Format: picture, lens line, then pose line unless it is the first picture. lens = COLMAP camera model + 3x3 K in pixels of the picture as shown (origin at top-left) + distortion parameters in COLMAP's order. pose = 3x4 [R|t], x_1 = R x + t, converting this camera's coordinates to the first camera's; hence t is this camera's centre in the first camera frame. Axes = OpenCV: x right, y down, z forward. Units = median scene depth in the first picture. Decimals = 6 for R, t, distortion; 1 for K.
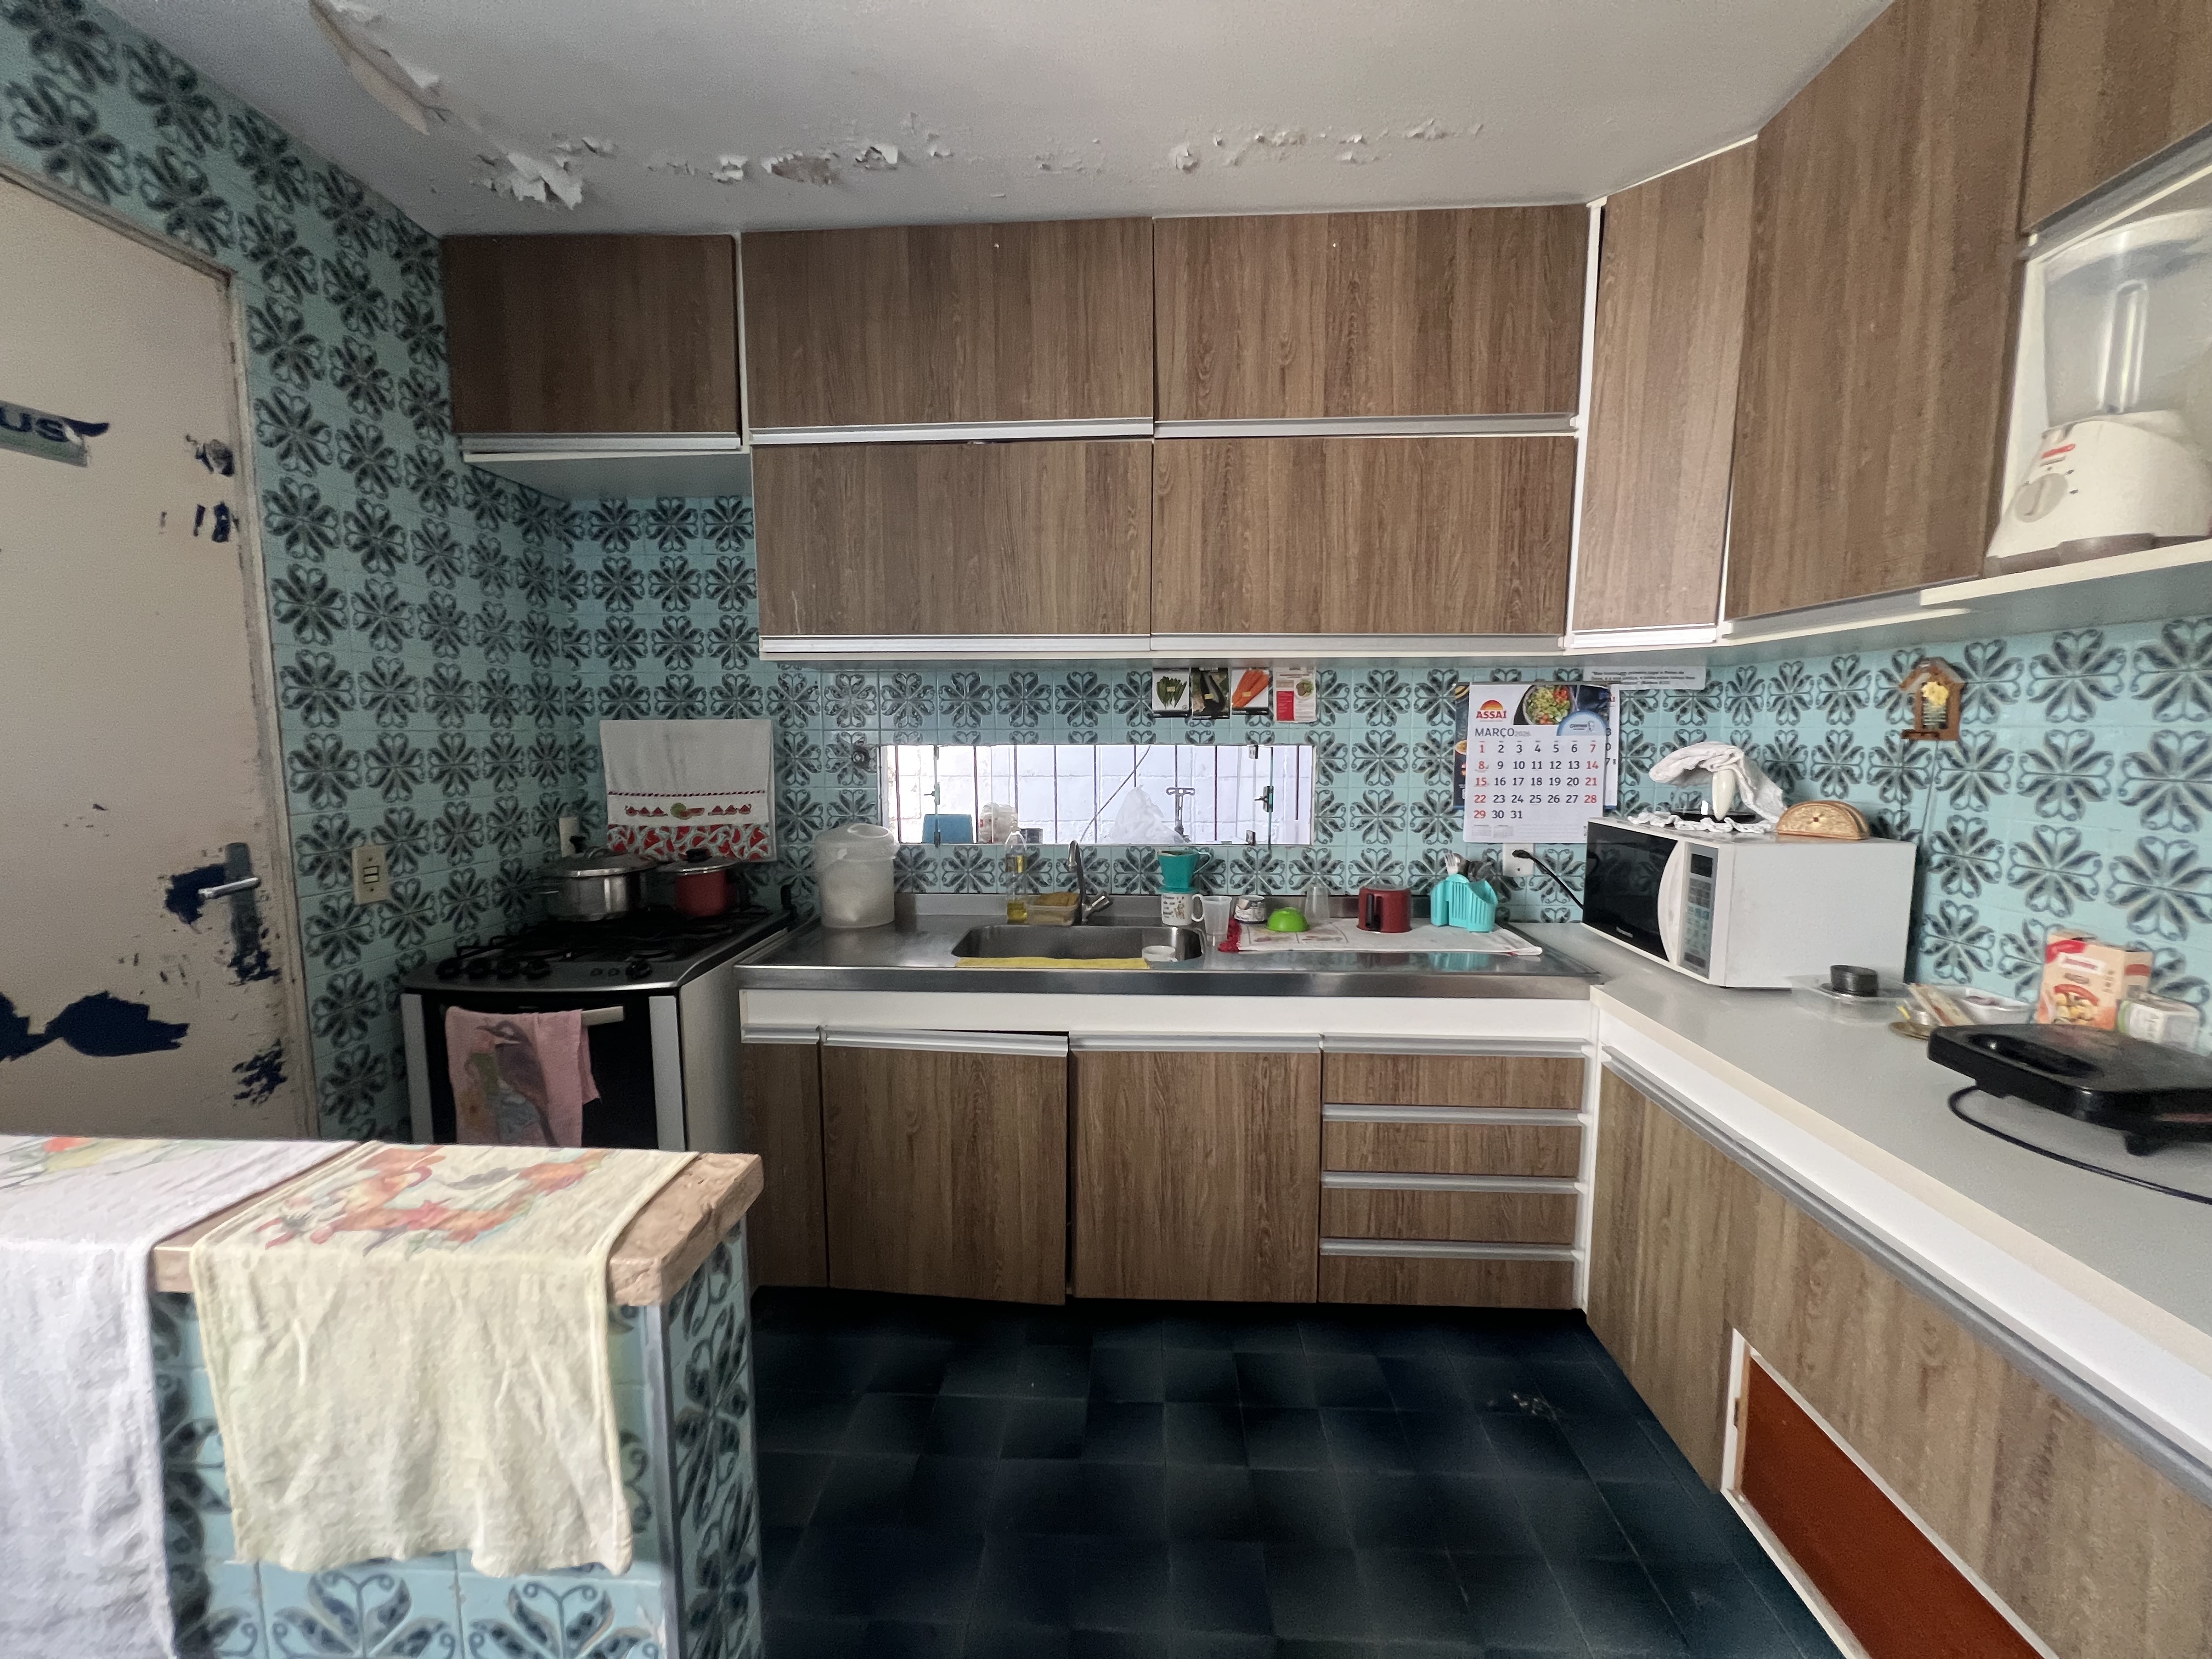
lens RADIAL K [[883.2, 0, 1103.2], [0, 883.2, 825.1], [0, 0, 1]] dist [-0.001375, 0.000342]
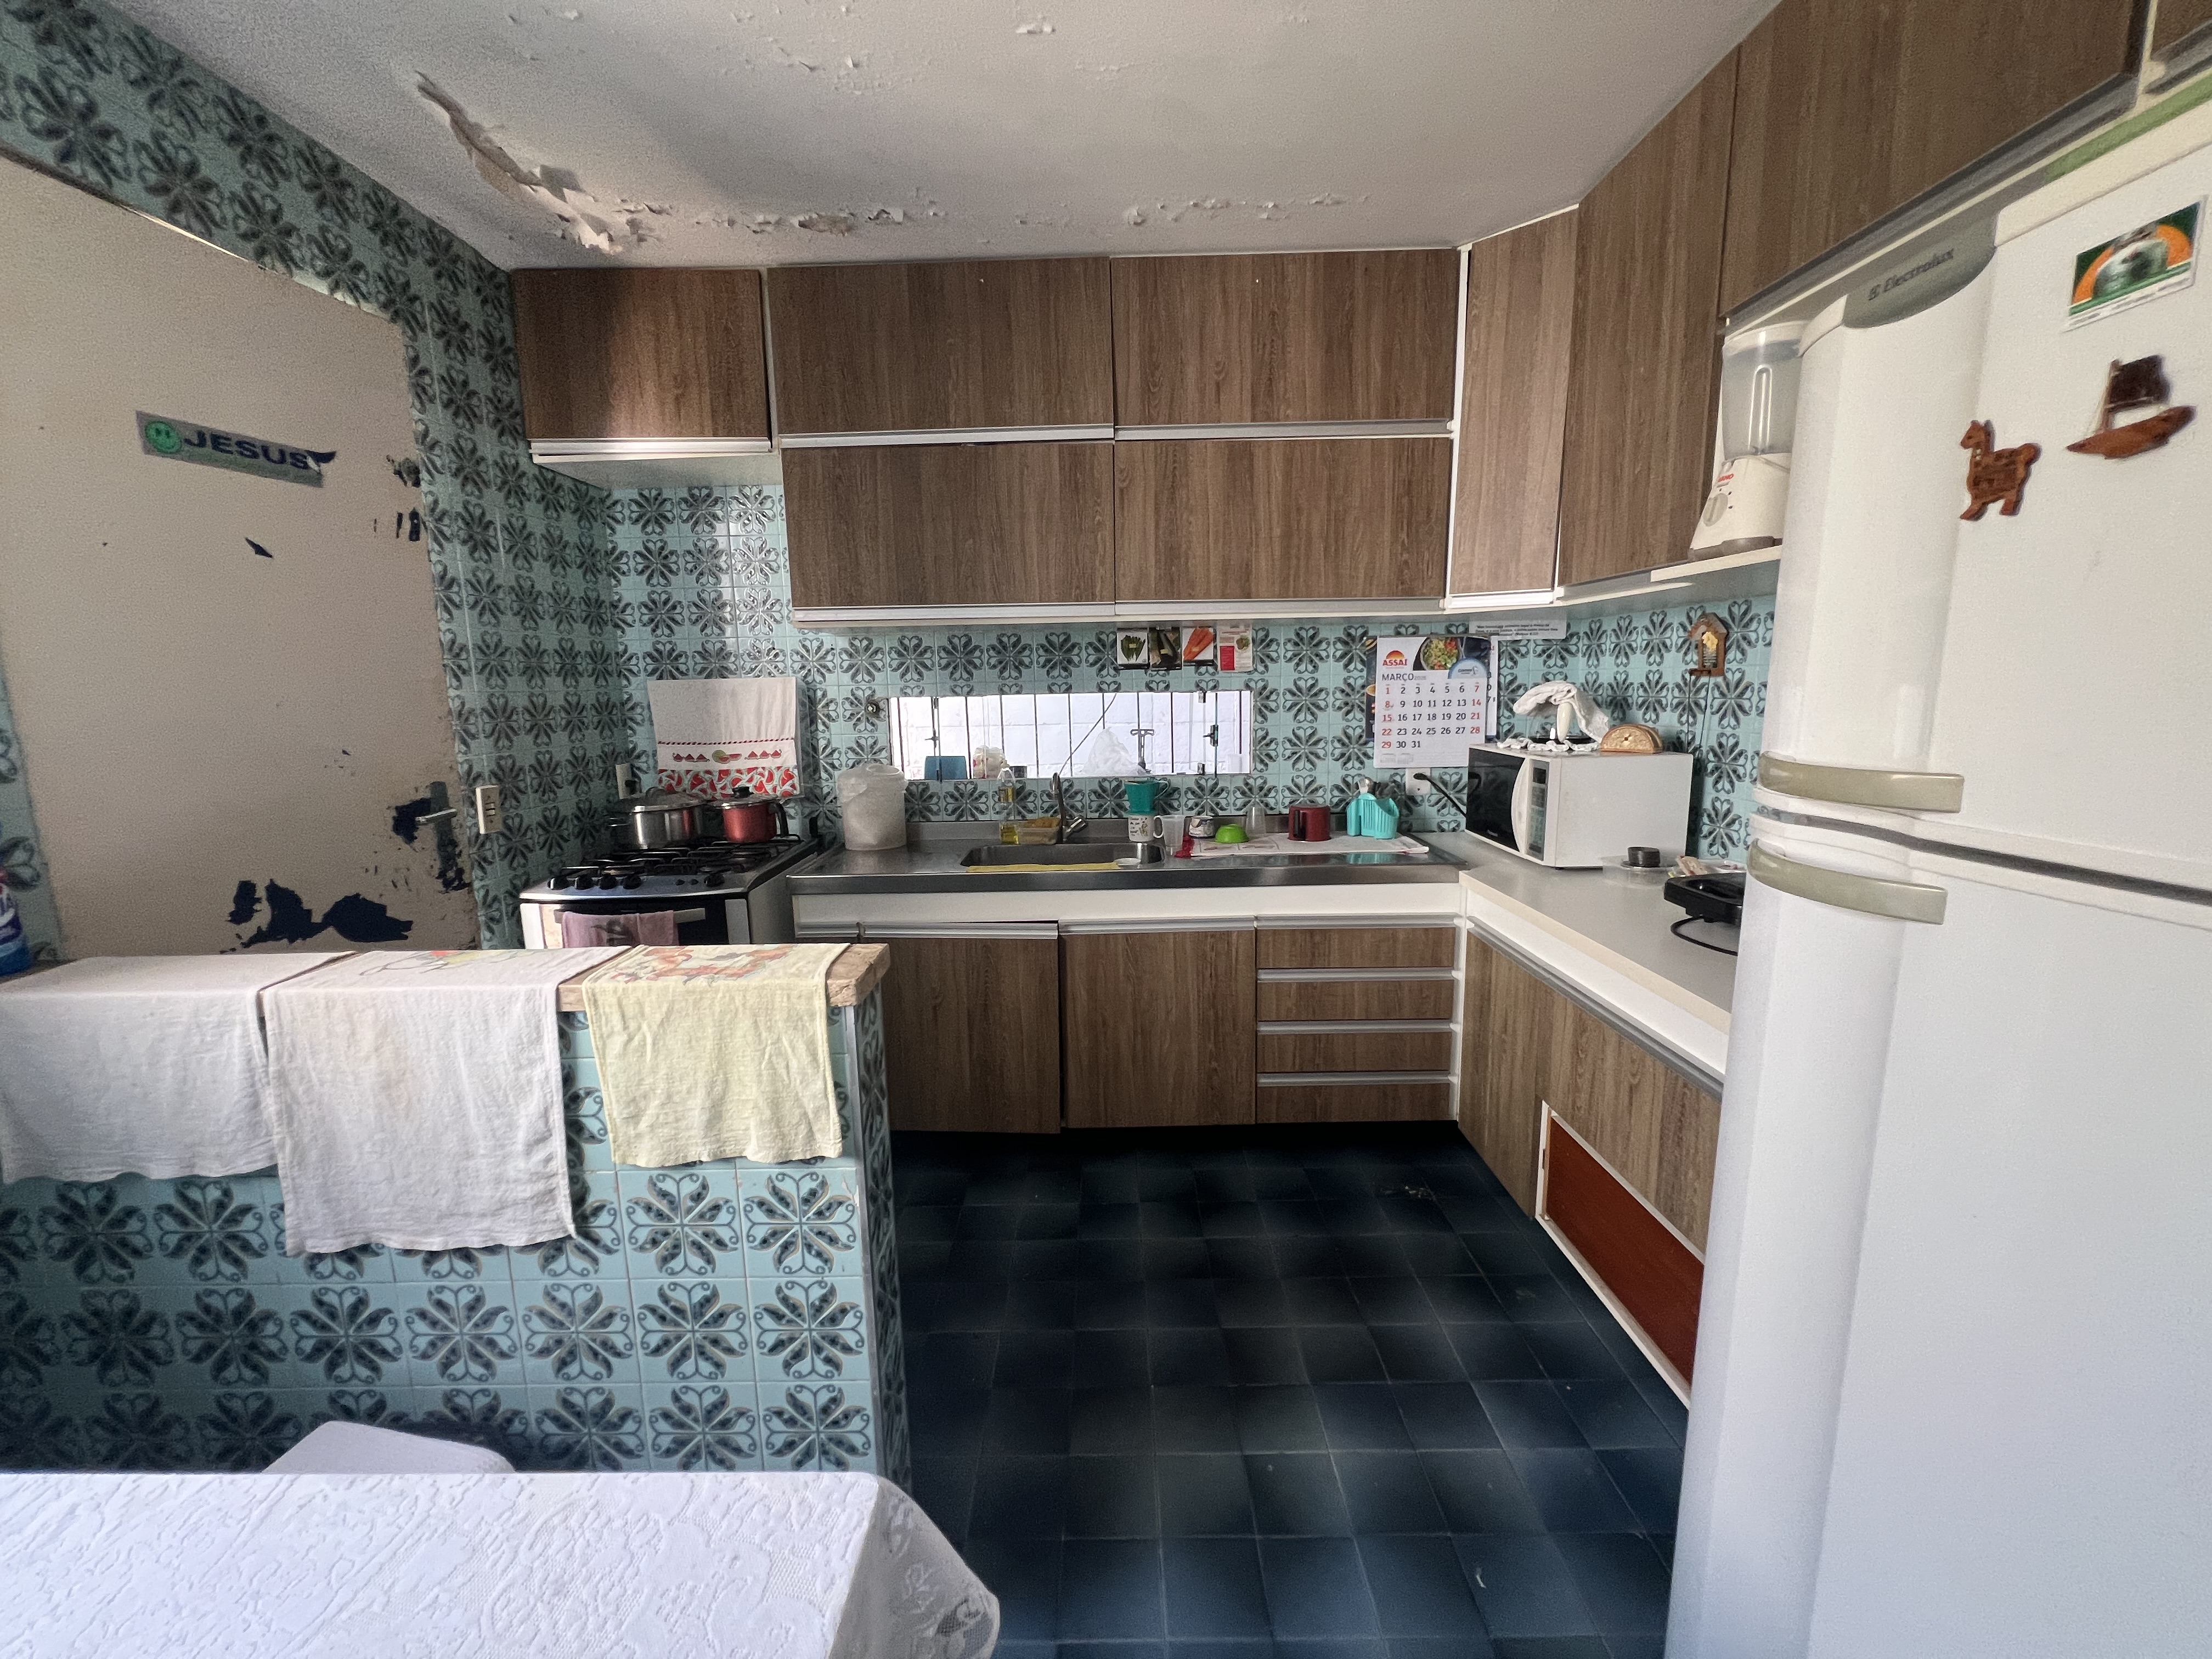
lens RADIAL K [[883.2, 0, 1103.2], [0, 883.2, 825.1], [0, 0, 1]] dist [-0.001375, 0.000342]
pose [[0.998903, -0.024904, 0.039659, -0.020776], [0.022812, 0.998368, 0.052361, 0.031768], [-0.040898, -0.051399, 0.997840, -0.257771]]
